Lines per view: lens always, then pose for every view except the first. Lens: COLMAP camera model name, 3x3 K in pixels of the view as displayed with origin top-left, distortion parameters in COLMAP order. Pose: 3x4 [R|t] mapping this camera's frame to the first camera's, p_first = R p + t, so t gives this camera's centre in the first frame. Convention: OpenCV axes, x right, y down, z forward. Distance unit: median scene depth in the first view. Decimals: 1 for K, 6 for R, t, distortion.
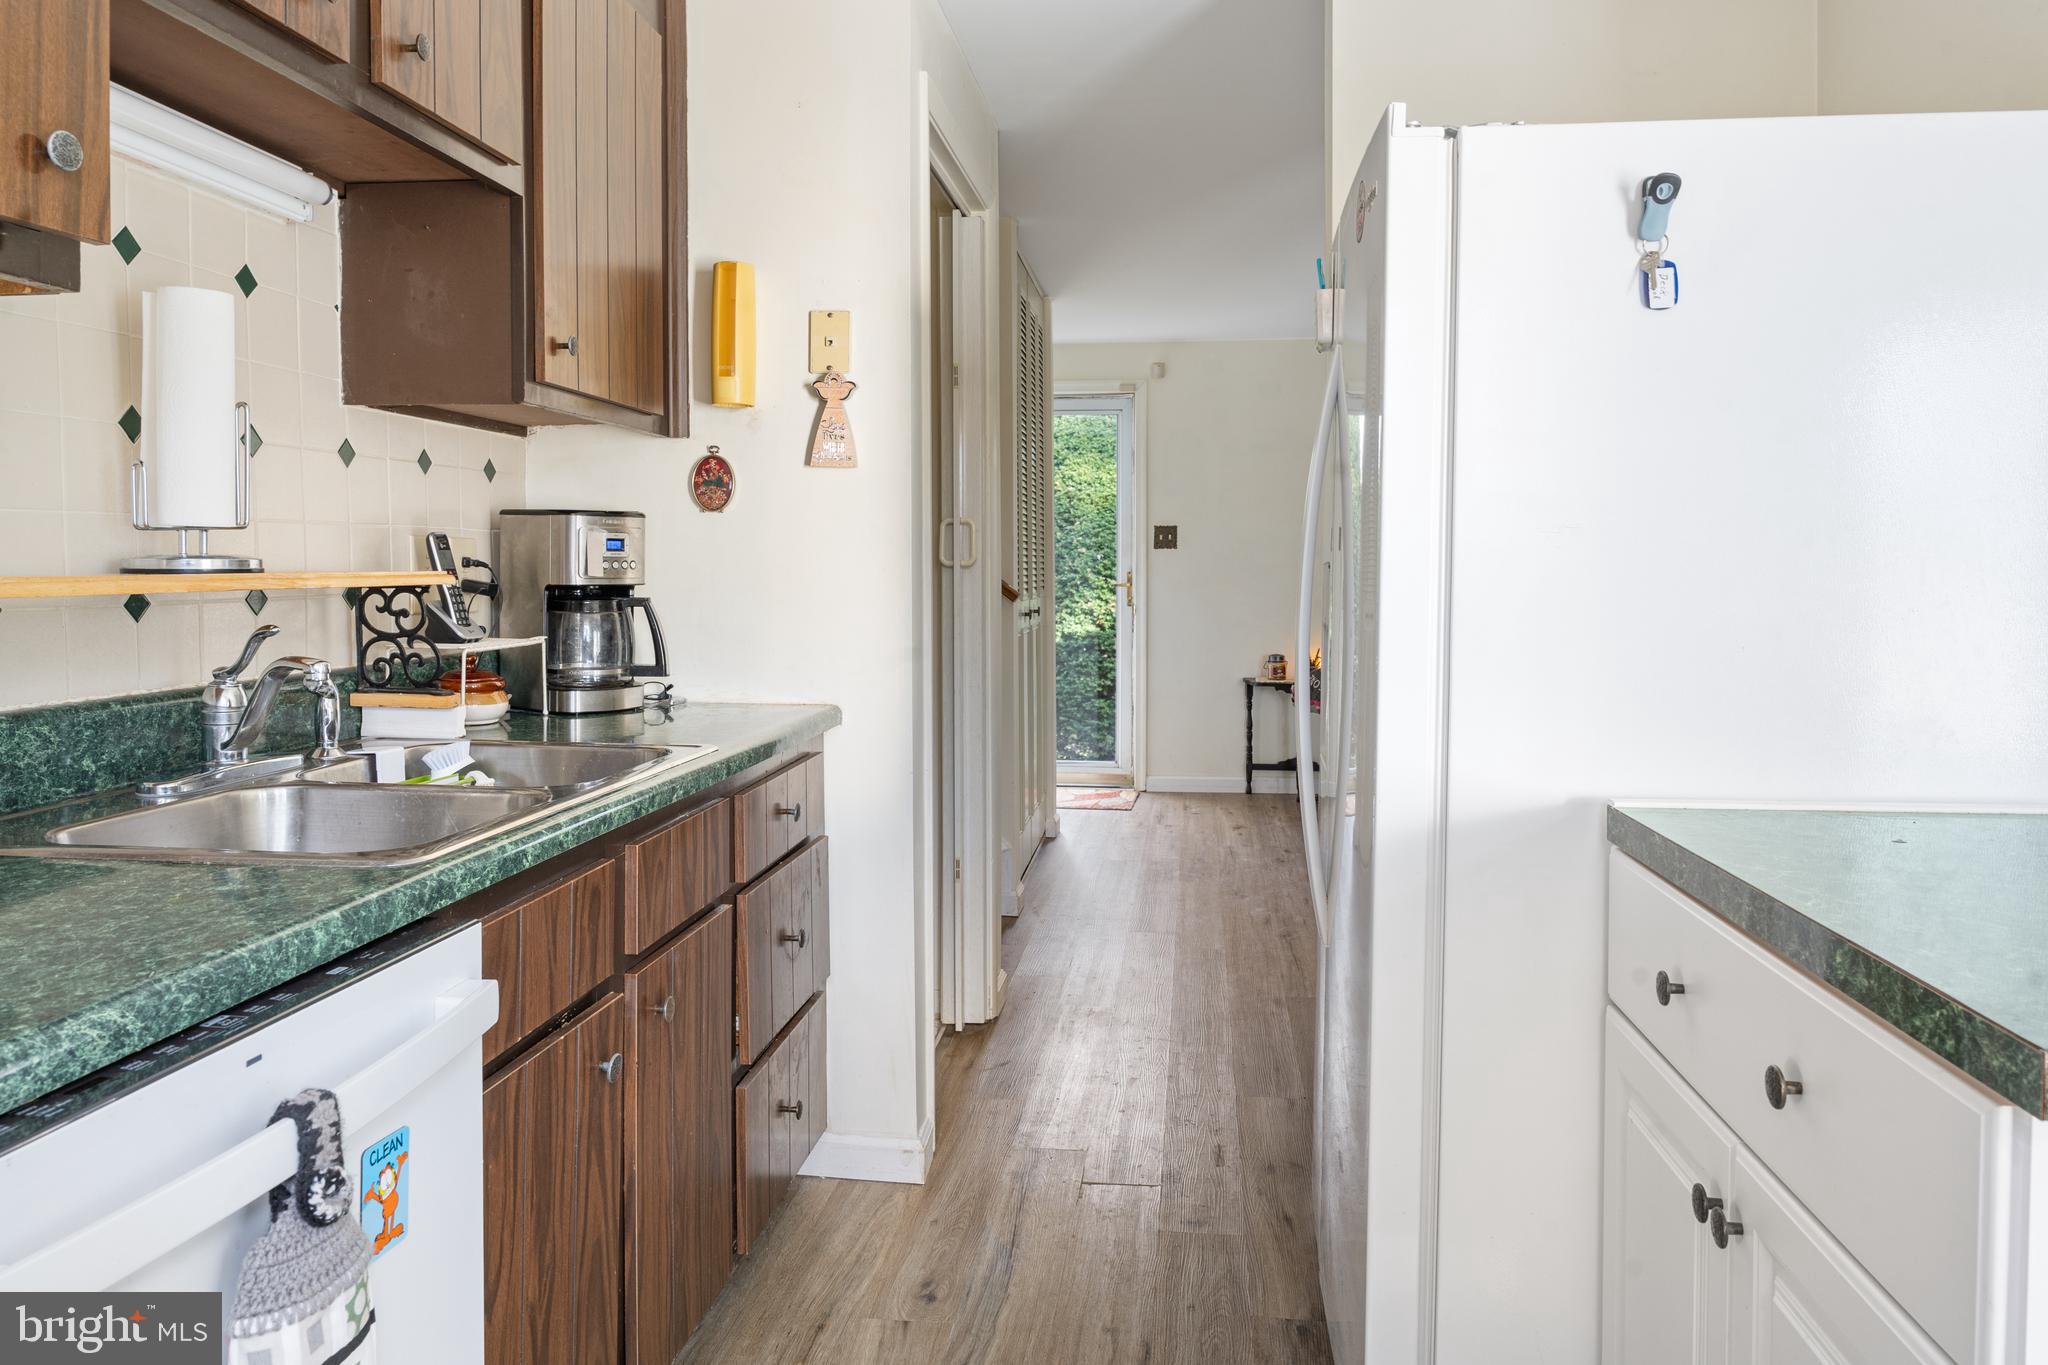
lens RADIAL K [[1386.9, 0, 1001.8], [0, 1386.9, 614.7], [0, 0, 1]] dist [0.003714, -0.008615]
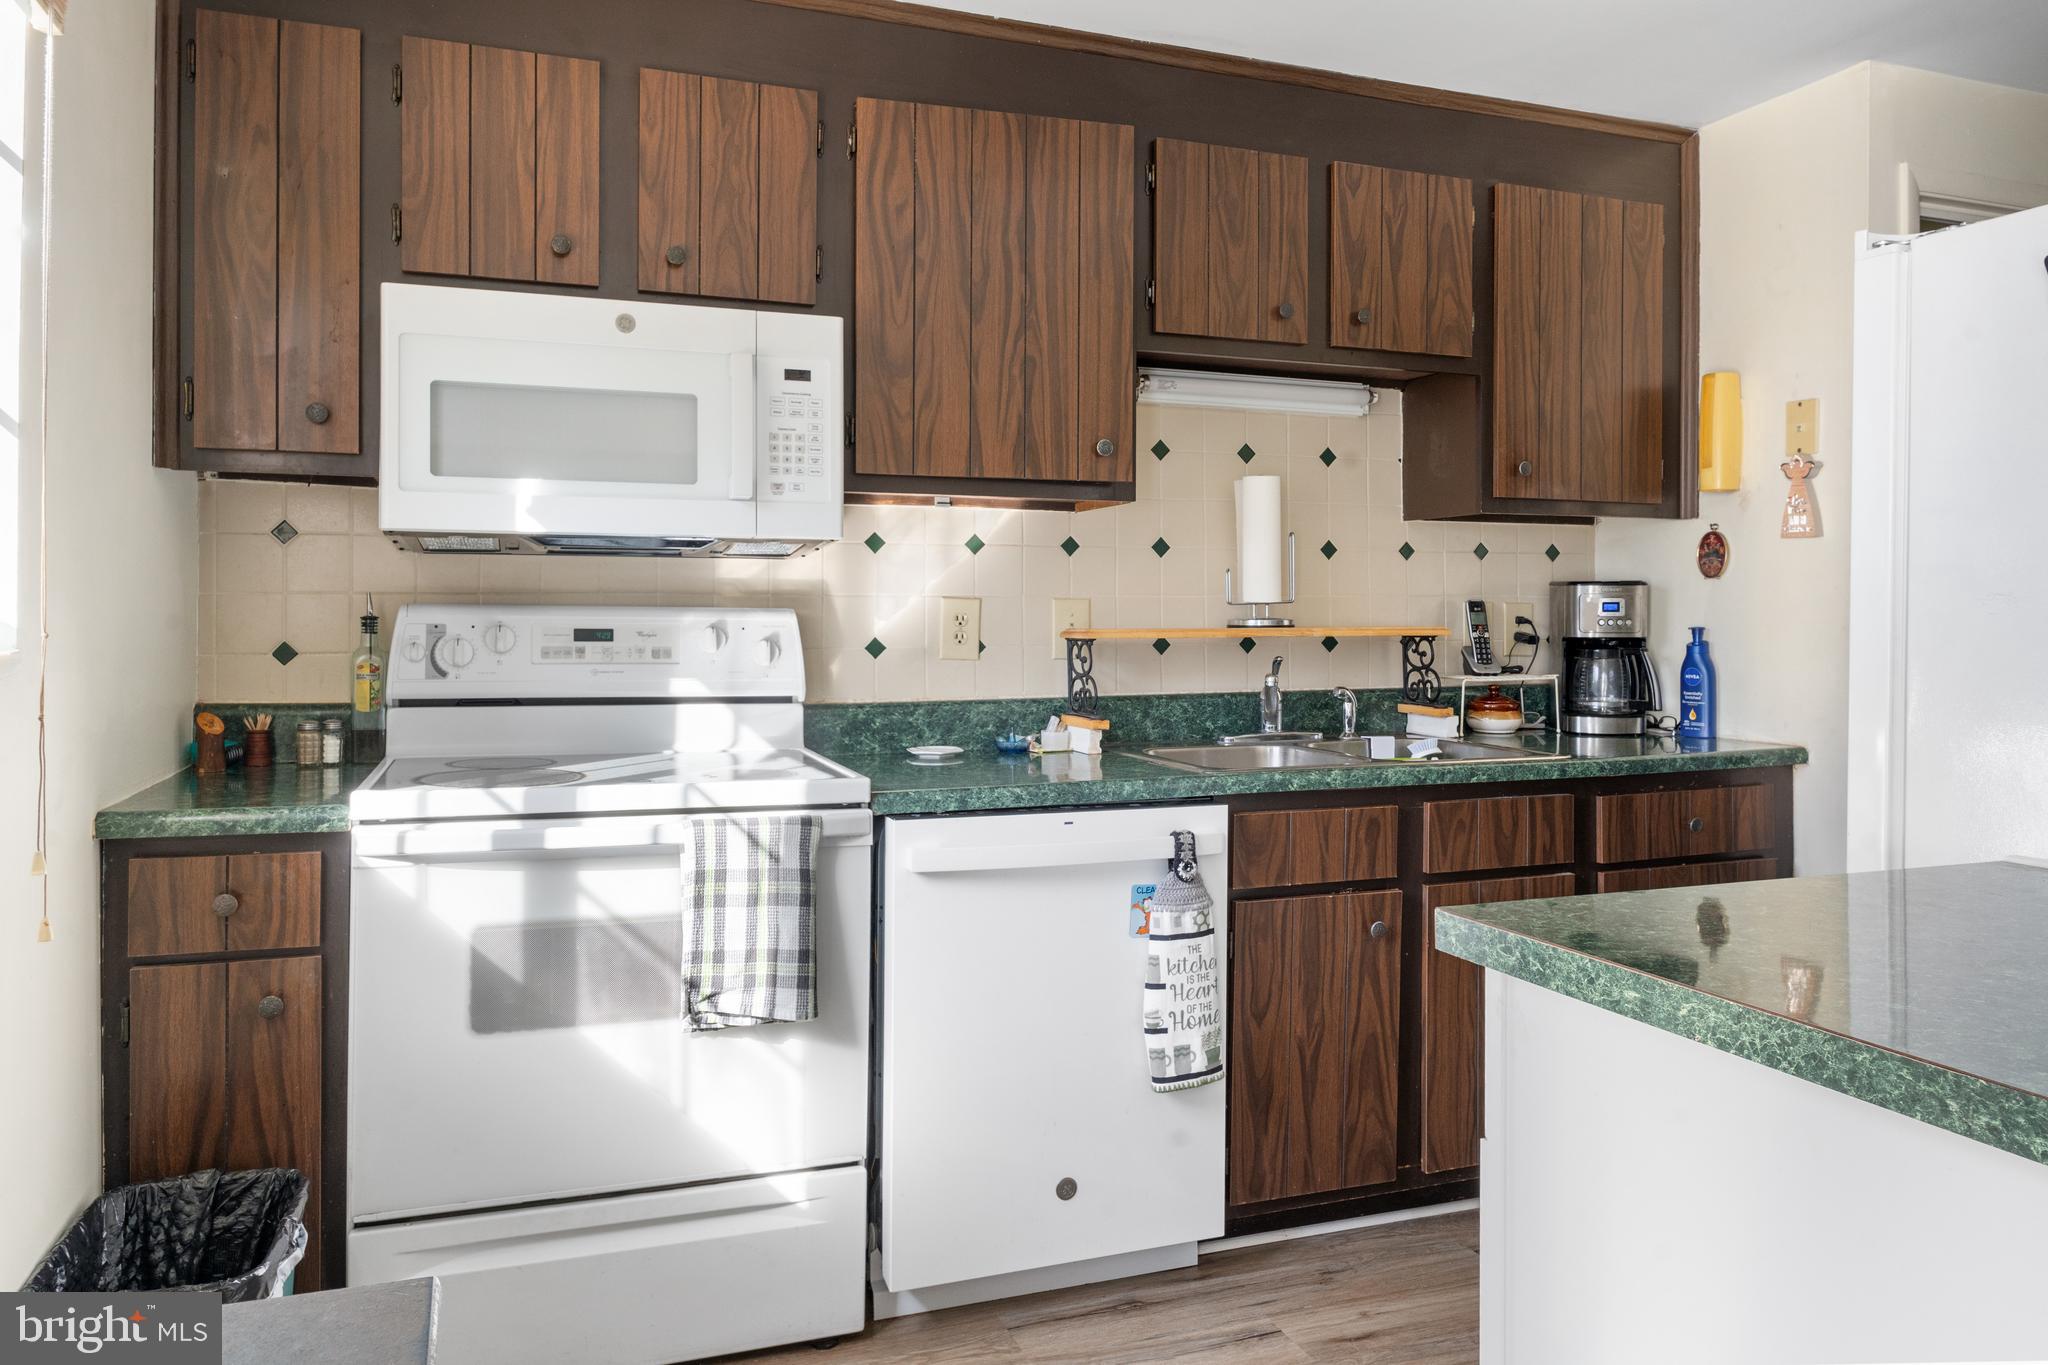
lens RADIAL K [[1367.3, 0, 1047.6], [0, 1367.3, 620.1], [0, 0, 1]] dist [0.009668, 0.001097]
pose [[0.479059, 0.001012, -0.877782, 0.598210], [-0.030201, 0.999426, -0.015330, -0.002154], [0.877263, 0.033854, 0.478815, -0.083865]]
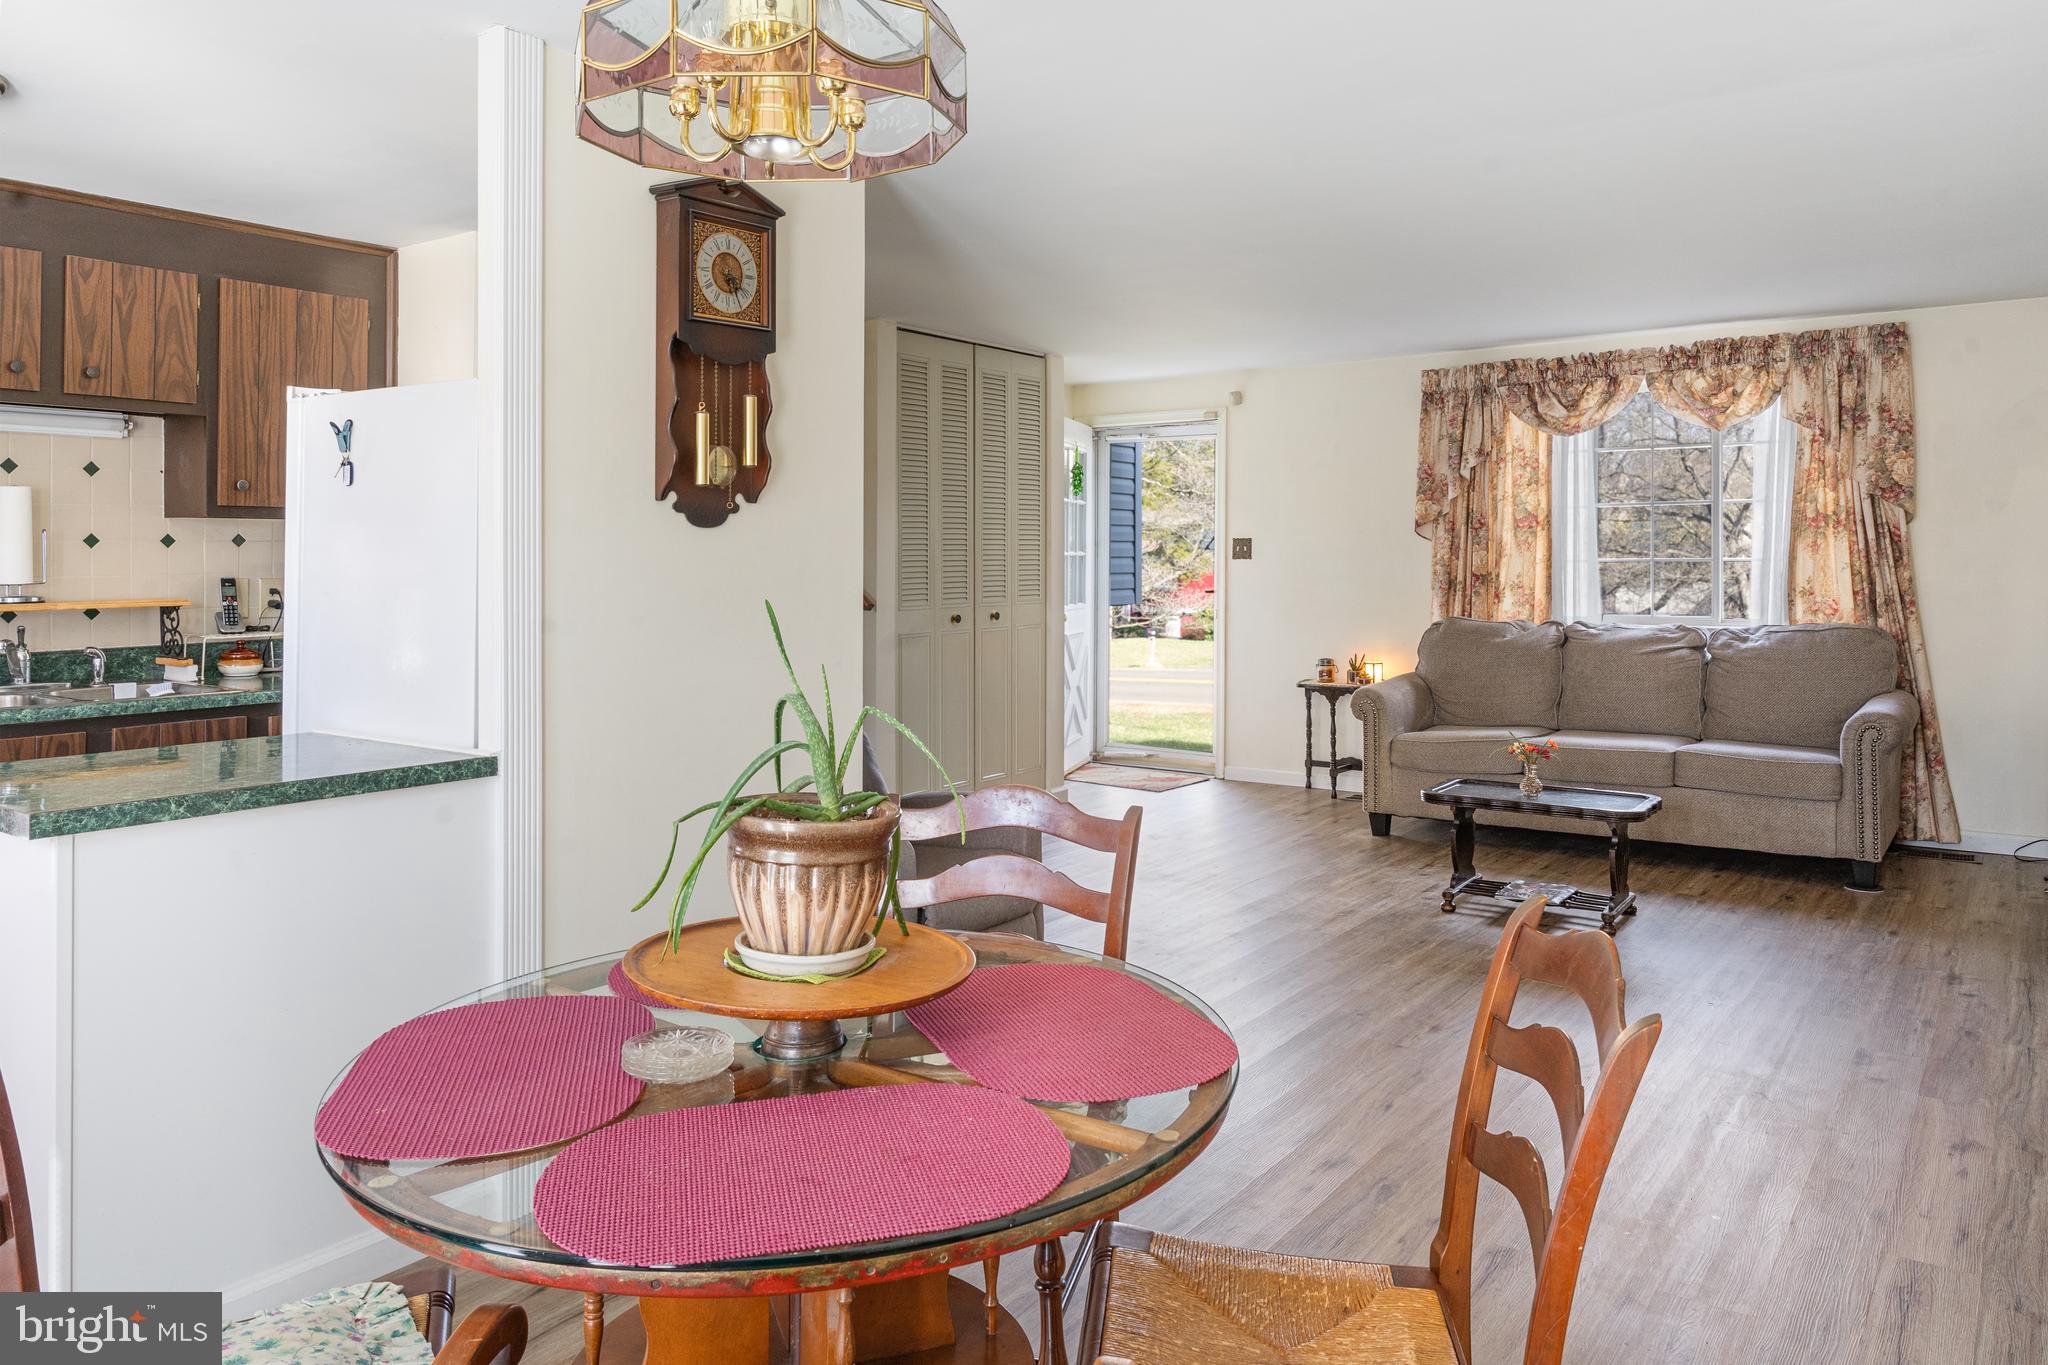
lens RADIAL K [[1386.9, 0, 973.2], [0, 1386.9, 545.5], [0, 0, 1]] dist [0.003714, -0.008615]
pose [[0.873249, -0.006657, -0.487228, 1.363166], [-0.013144, 0.999221, -0.037210, -0.041994], [0.487096, 0.038898, 0.872482, -0.188247]]
